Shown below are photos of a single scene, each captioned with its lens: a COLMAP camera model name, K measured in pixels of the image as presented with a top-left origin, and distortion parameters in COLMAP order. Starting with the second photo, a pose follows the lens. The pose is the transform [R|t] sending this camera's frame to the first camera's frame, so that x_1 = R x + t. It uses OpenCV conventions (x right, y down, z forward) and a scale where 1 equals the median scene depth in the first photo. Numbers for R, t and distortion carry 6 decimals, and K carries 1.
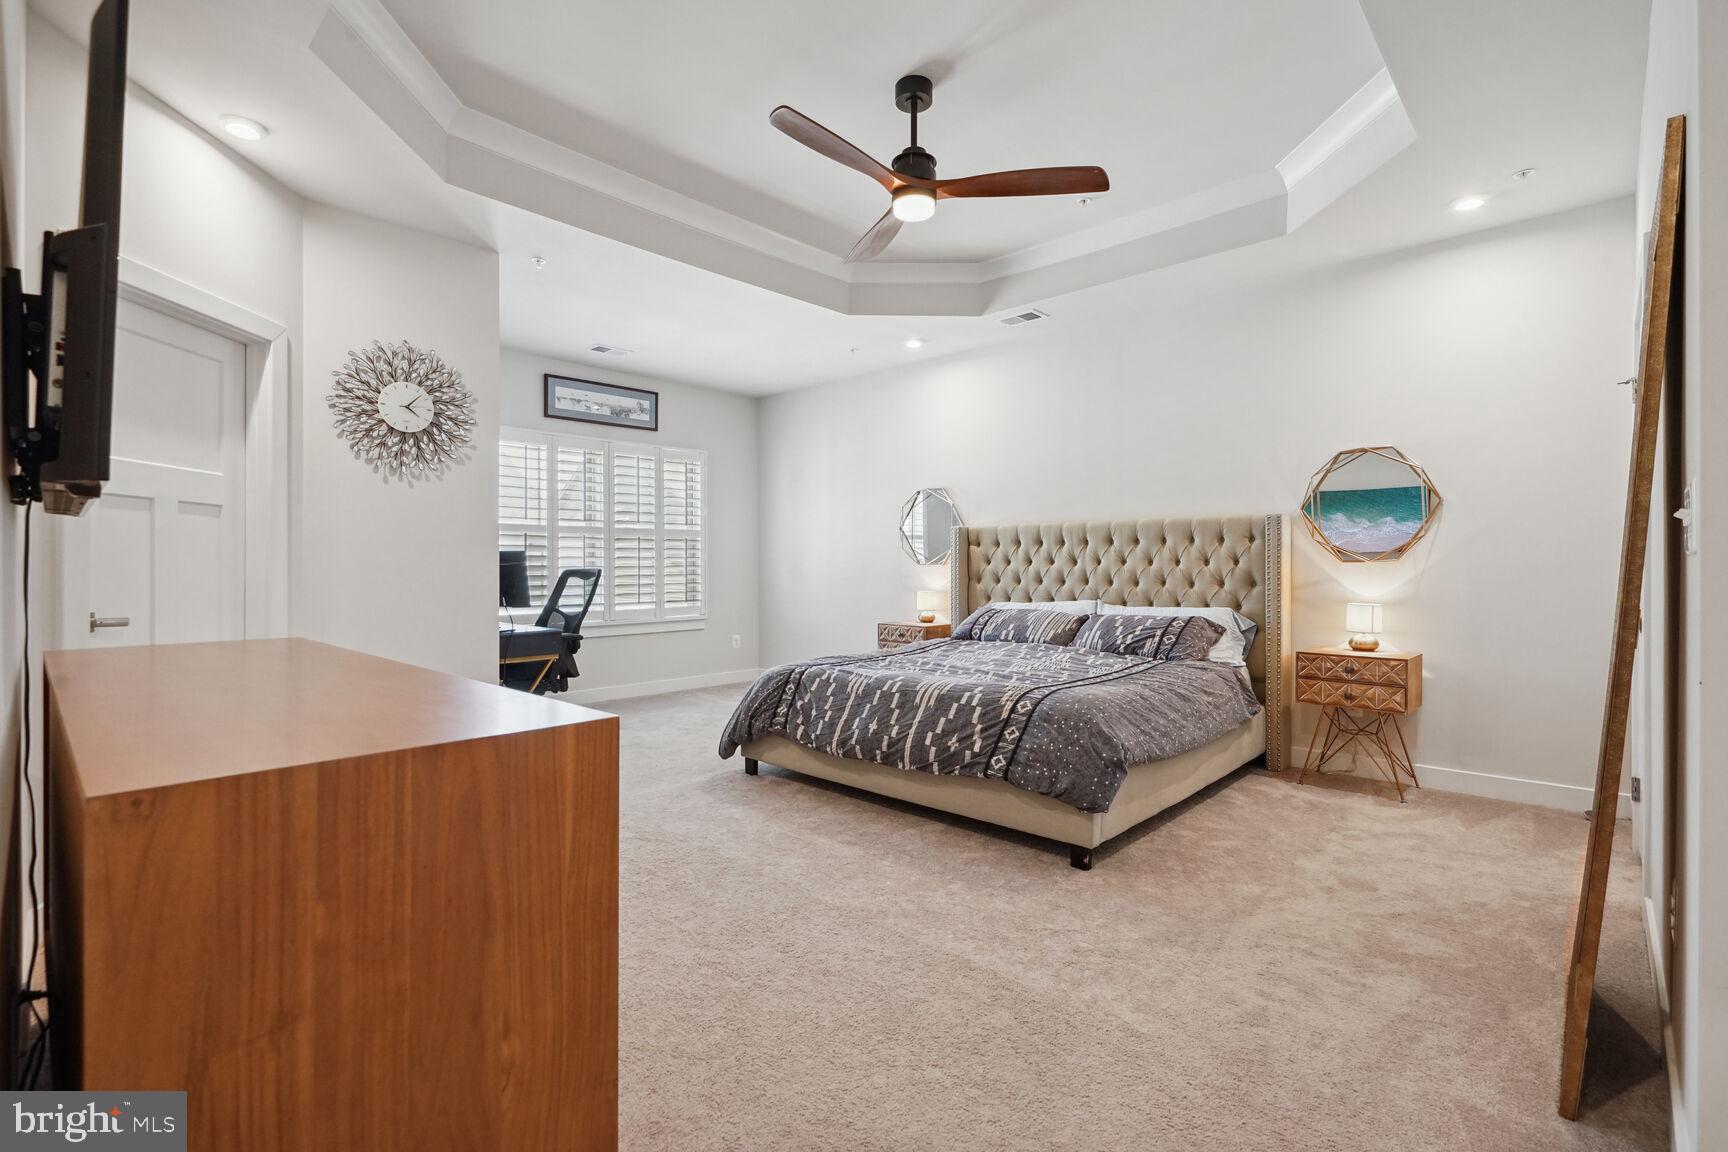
lens RADIAL K [[784.5, 0, 864.0], [0, 784.5, 576.0], [0, 0, 1]] dist [-0.000533, 0.000254]
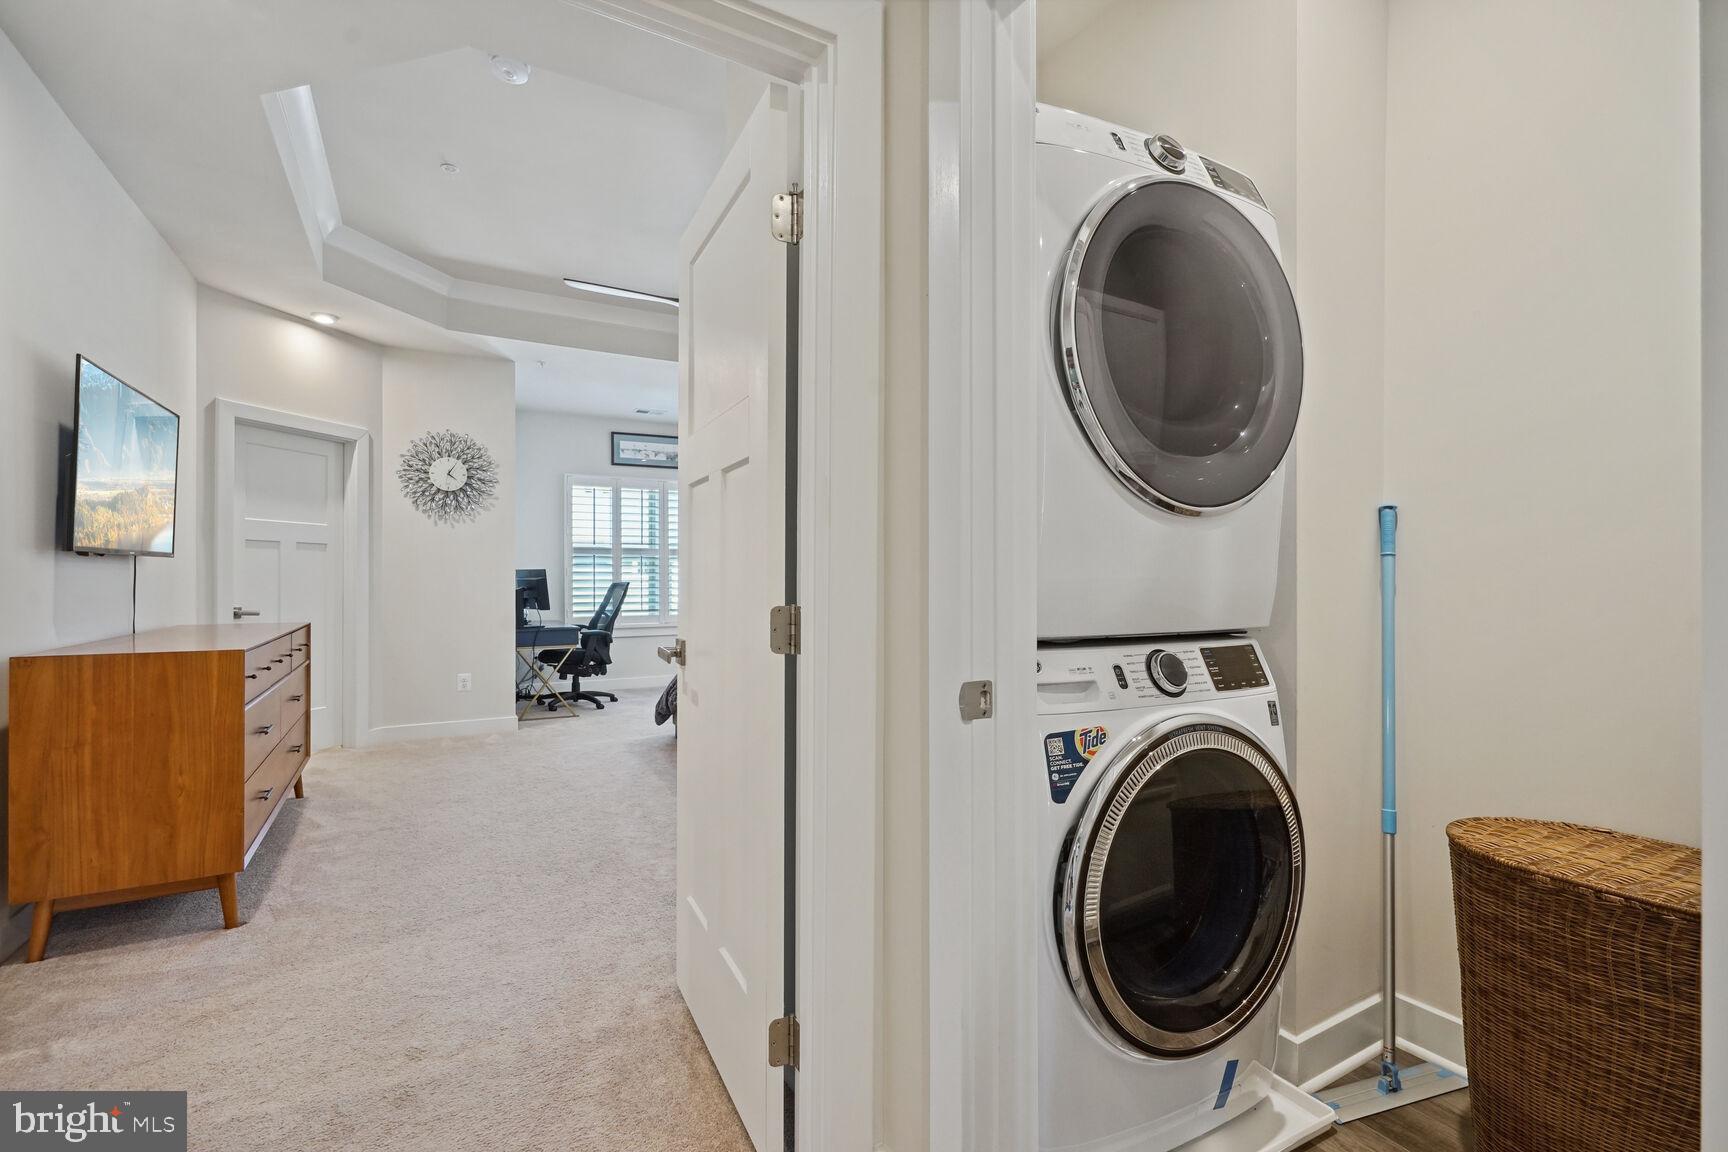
lens RADIAL K [[784.5, 0, 864.0], [0, 784.5, 576.0], [0, 0, 1]] dist [-0.000533, 0.000254]
pose [[0.956738, -0.002570, -0.290939, 0.606783], [-0.001430, 0.999907, -0.013534, -0.002481], [0.290946, 0.013365, 0.956646, -0.195053]]
